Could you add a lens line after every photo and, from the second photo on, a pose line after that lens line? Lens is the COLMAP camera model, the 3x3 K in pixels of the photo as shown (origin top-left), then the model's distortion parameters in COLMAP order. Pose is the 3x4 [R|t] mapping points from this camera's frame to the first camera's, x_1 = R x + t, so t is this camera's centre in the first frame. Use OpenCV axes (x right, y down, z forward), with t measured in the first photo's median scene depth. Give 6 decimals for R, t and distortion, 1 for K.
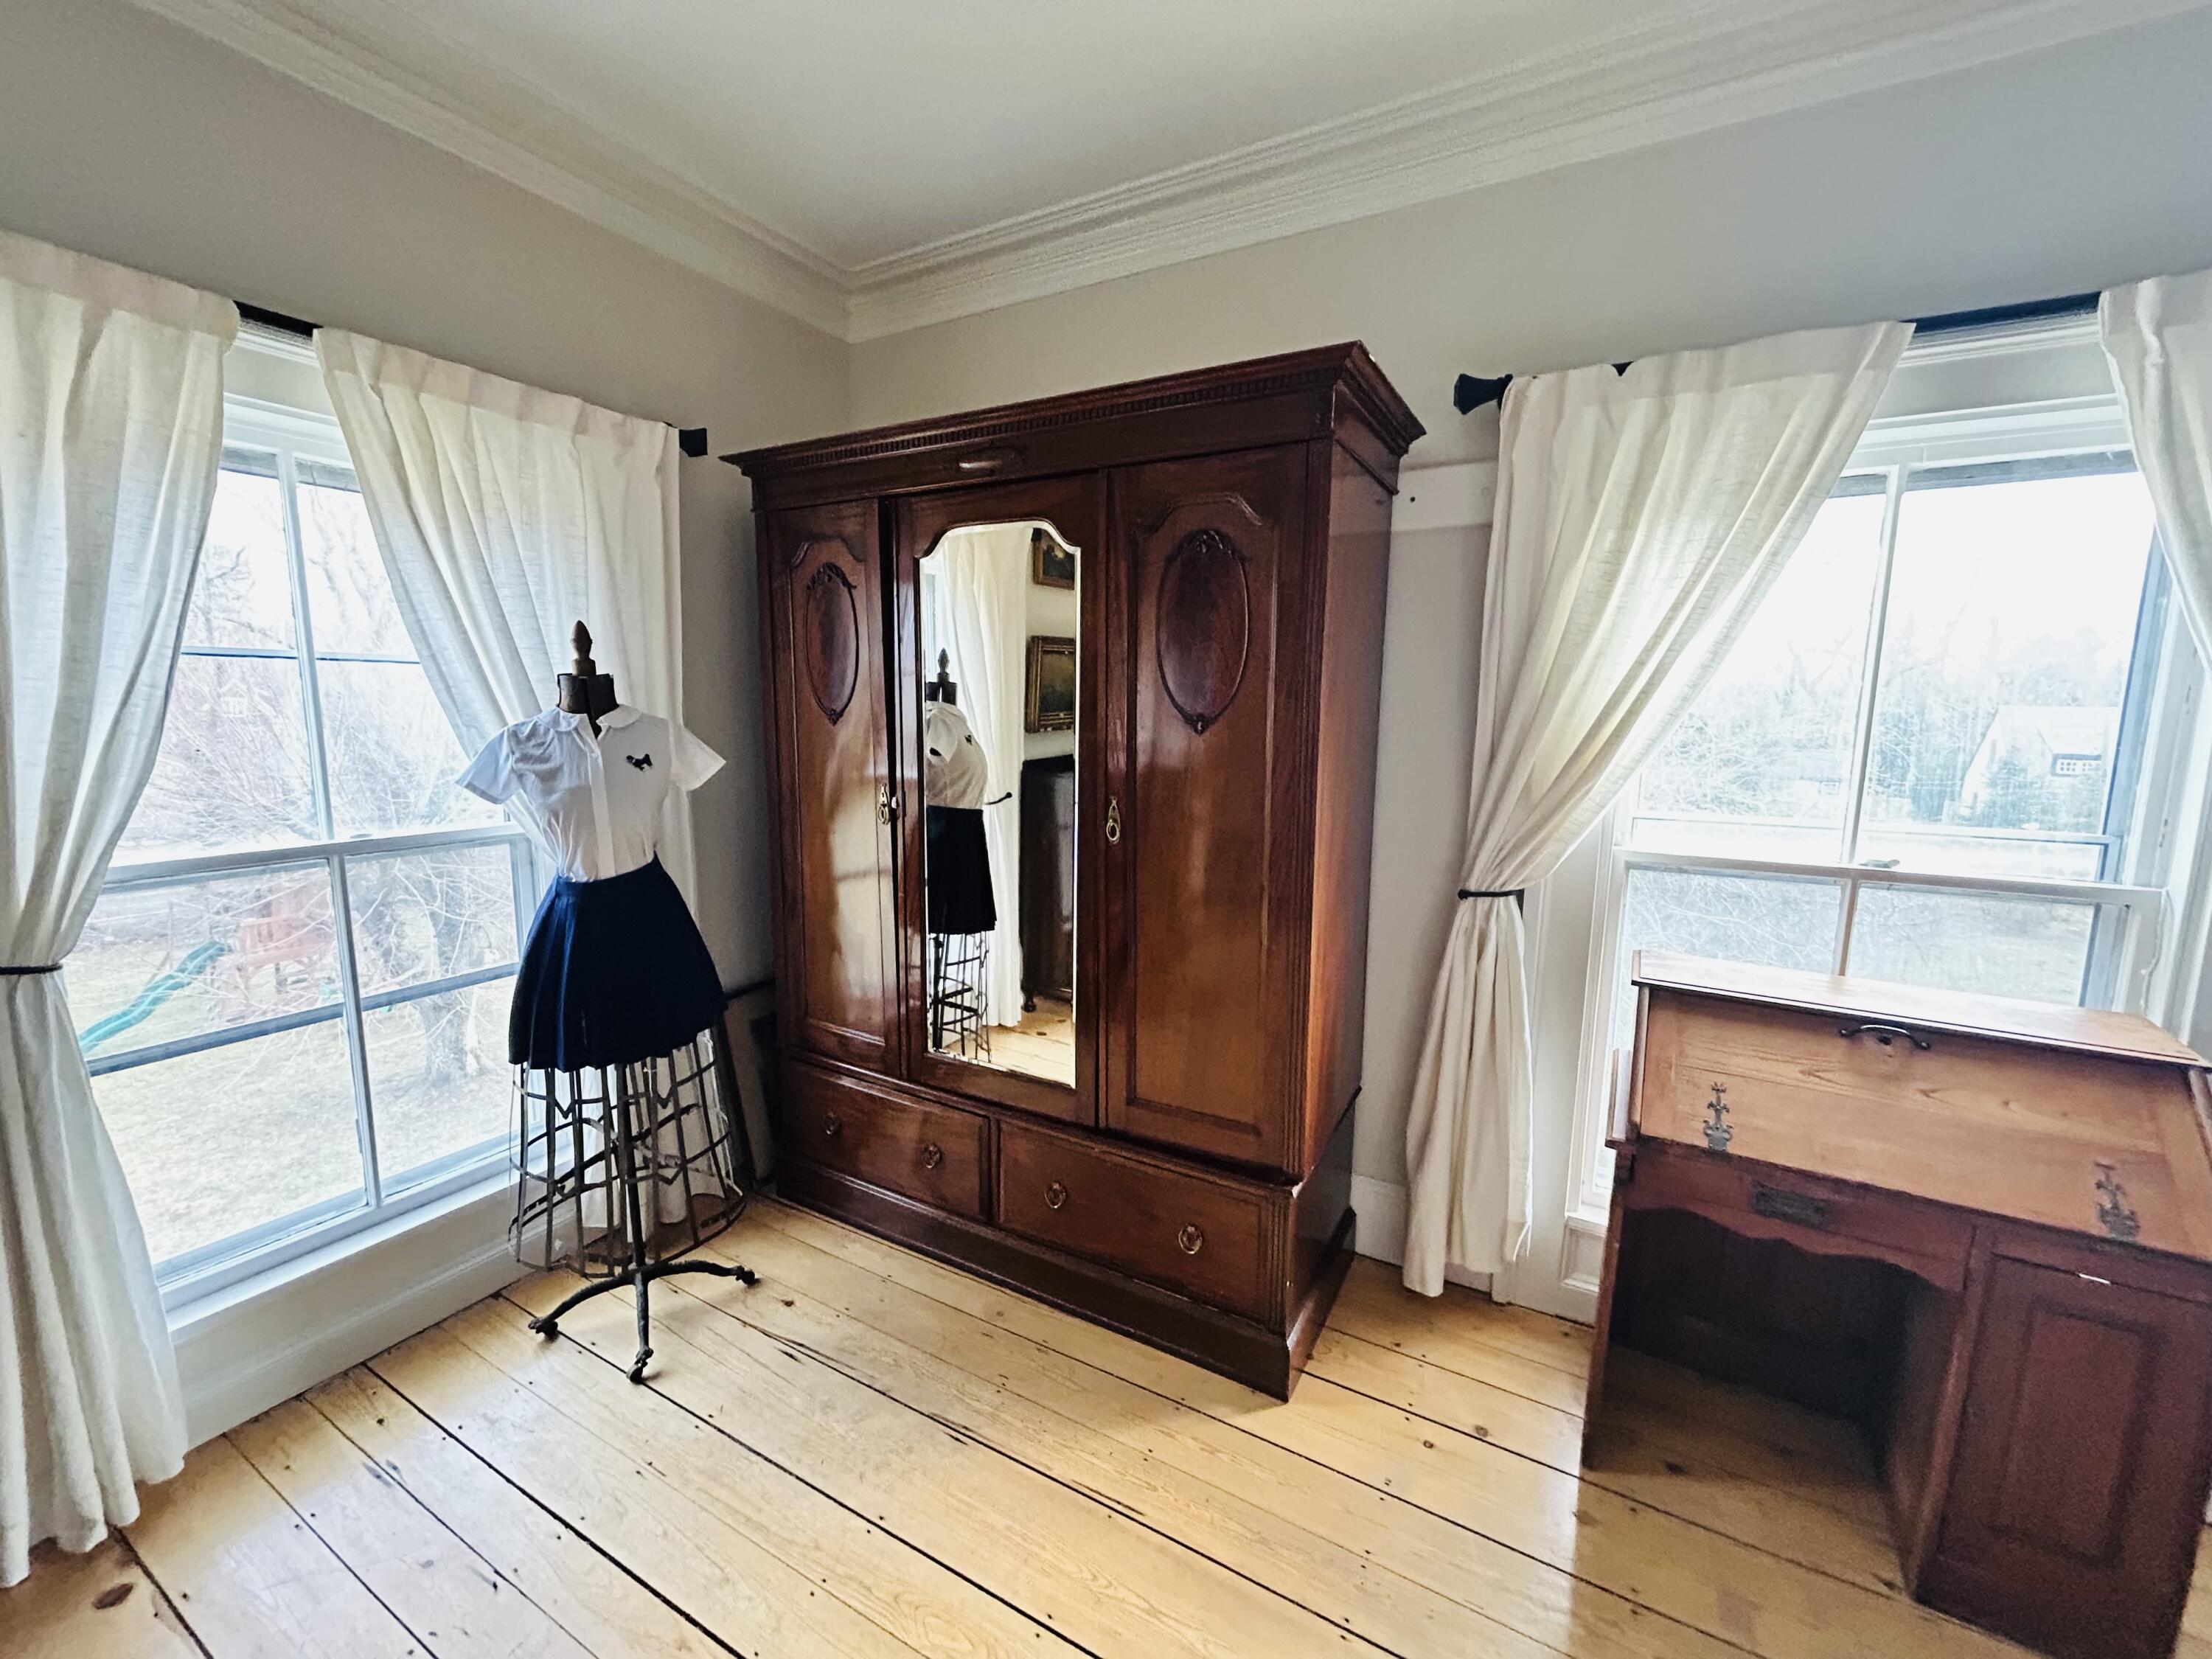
lens RADIAL K [[904.2, 0, 1107.9], [0, 904.2, 823.2], [0, 0, 1]] dist [0.000353, 0.000028]
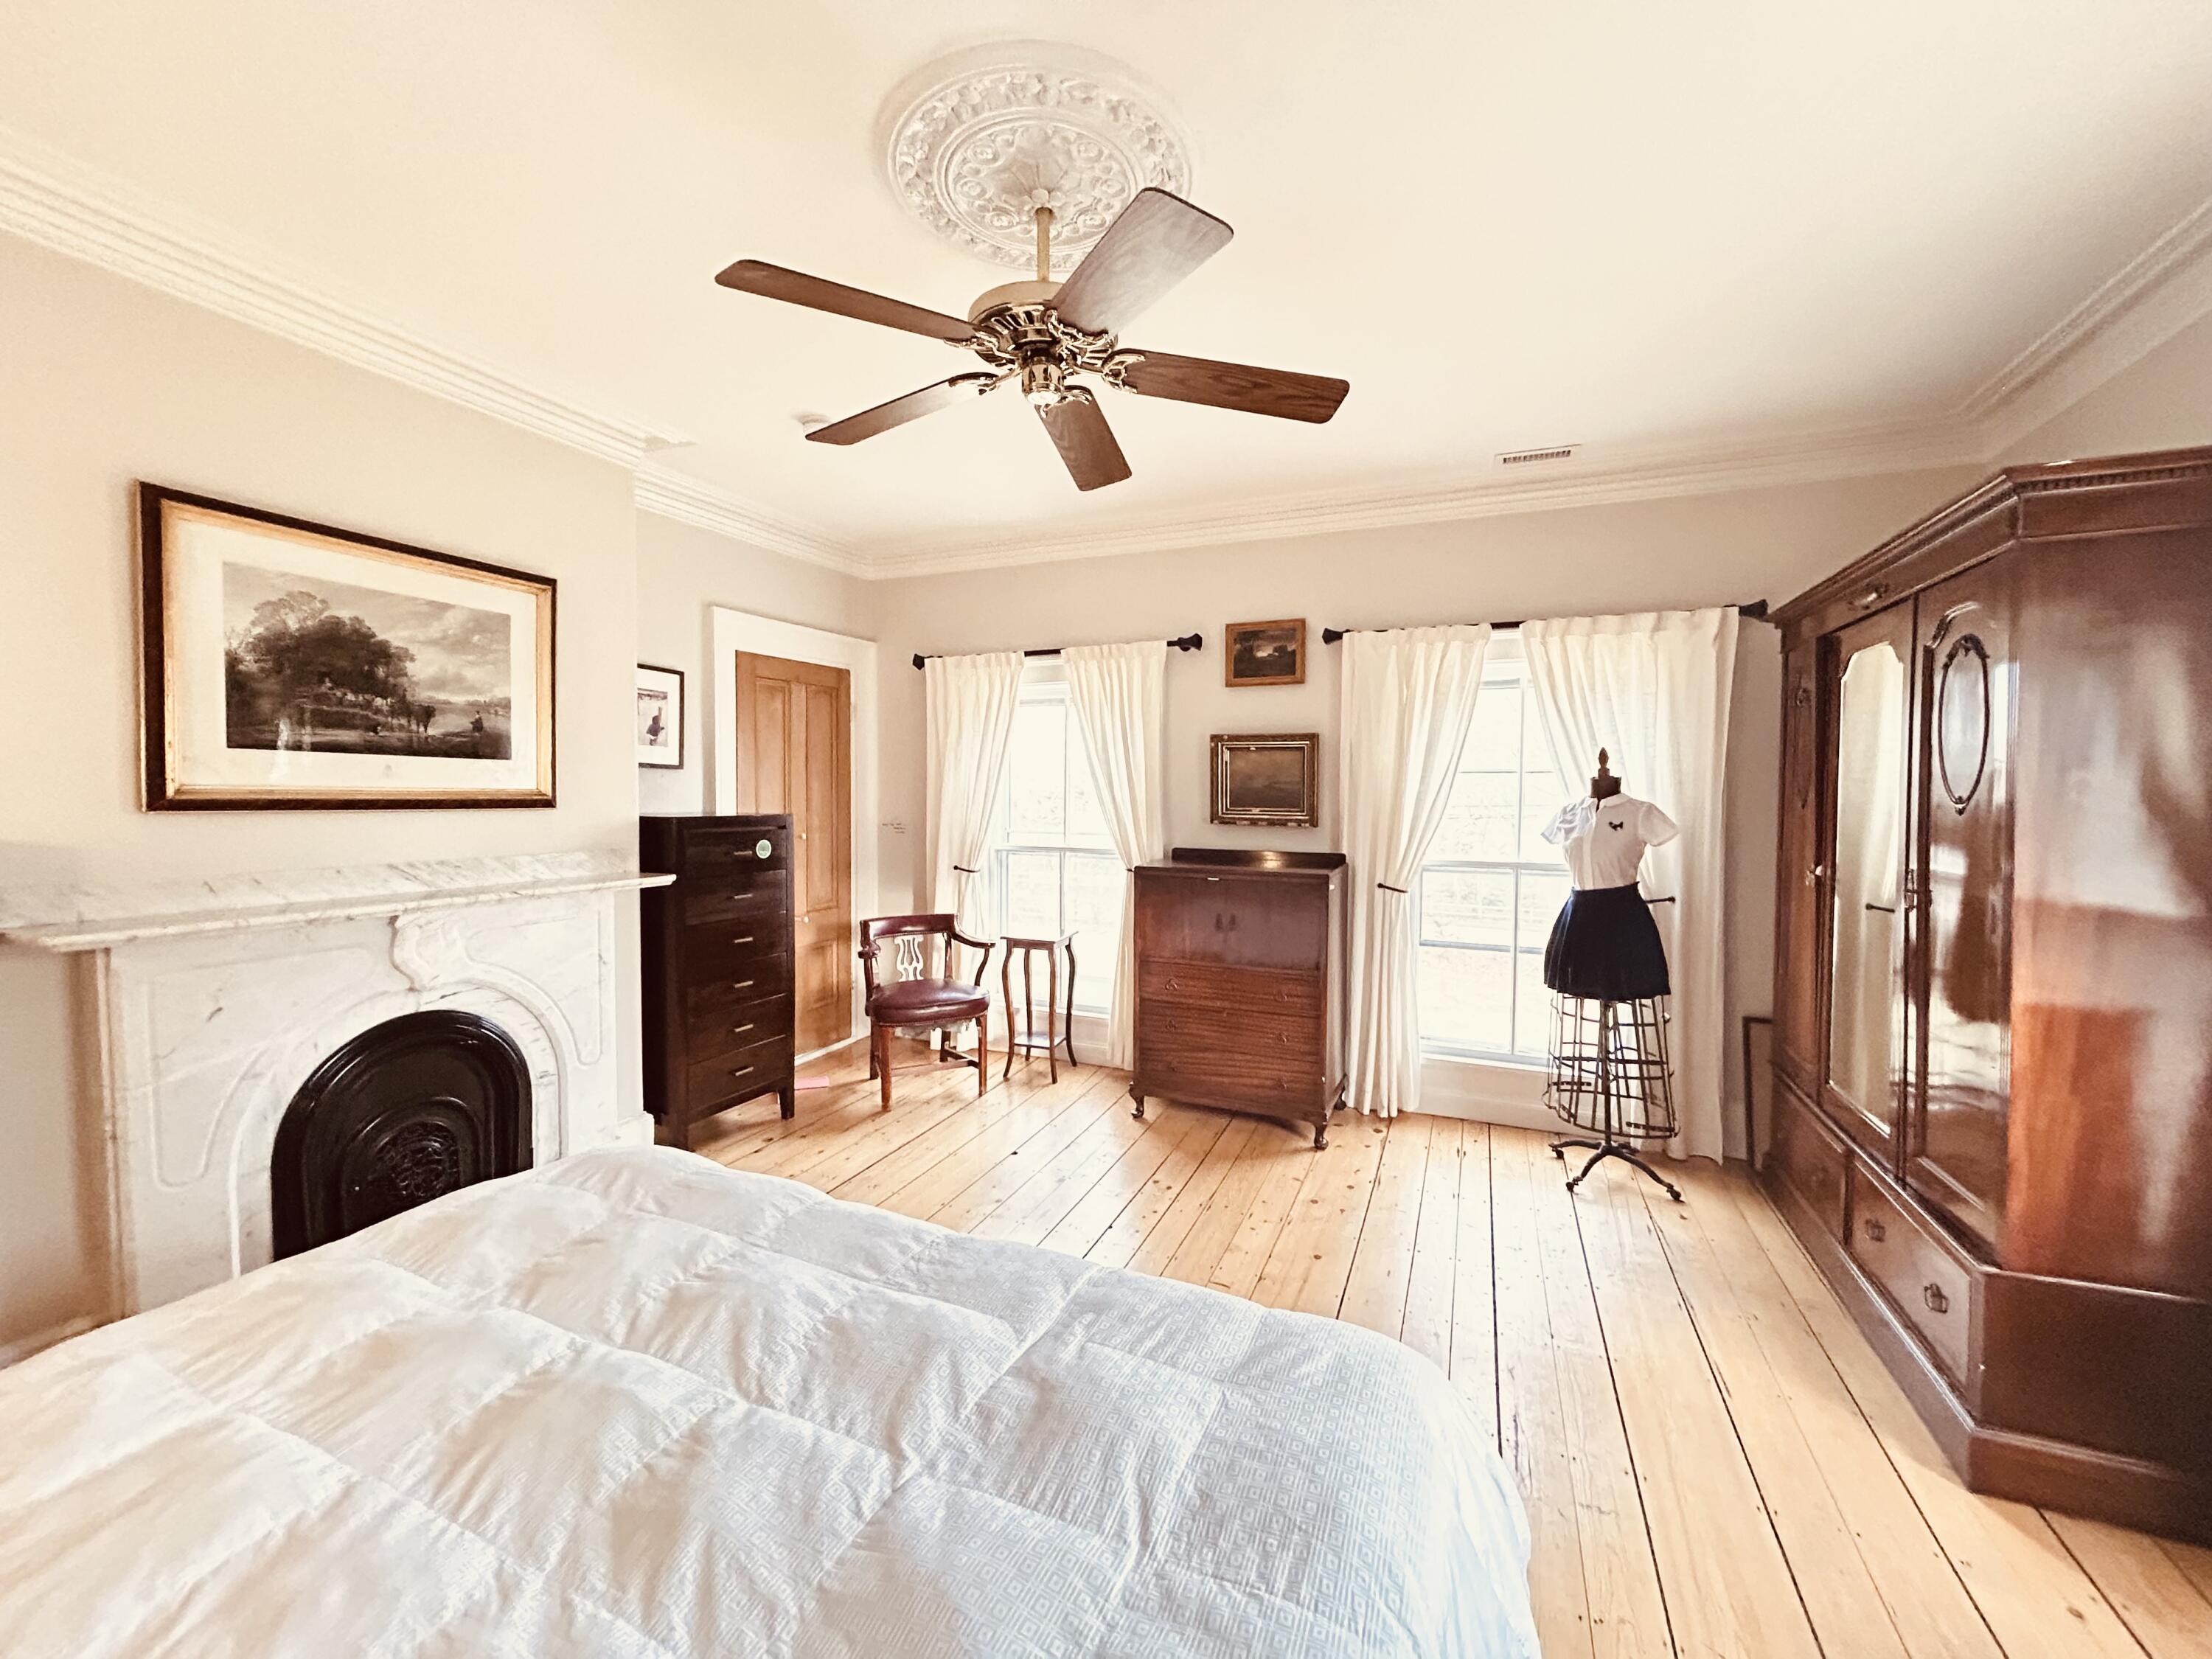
lens RADIAL K [[884.0, 0, 1115.4], [0, 884.0, 830.7], [0, 0, 1]] dist [0.000333, 0.000078]
pose [[0.098953, 0.032818, -0.994551, 1.030679], [-0.137307, 0.990346, 0.019018, 0.036596], [0.985574, 0.134676, 0.102504, -0.099741]]
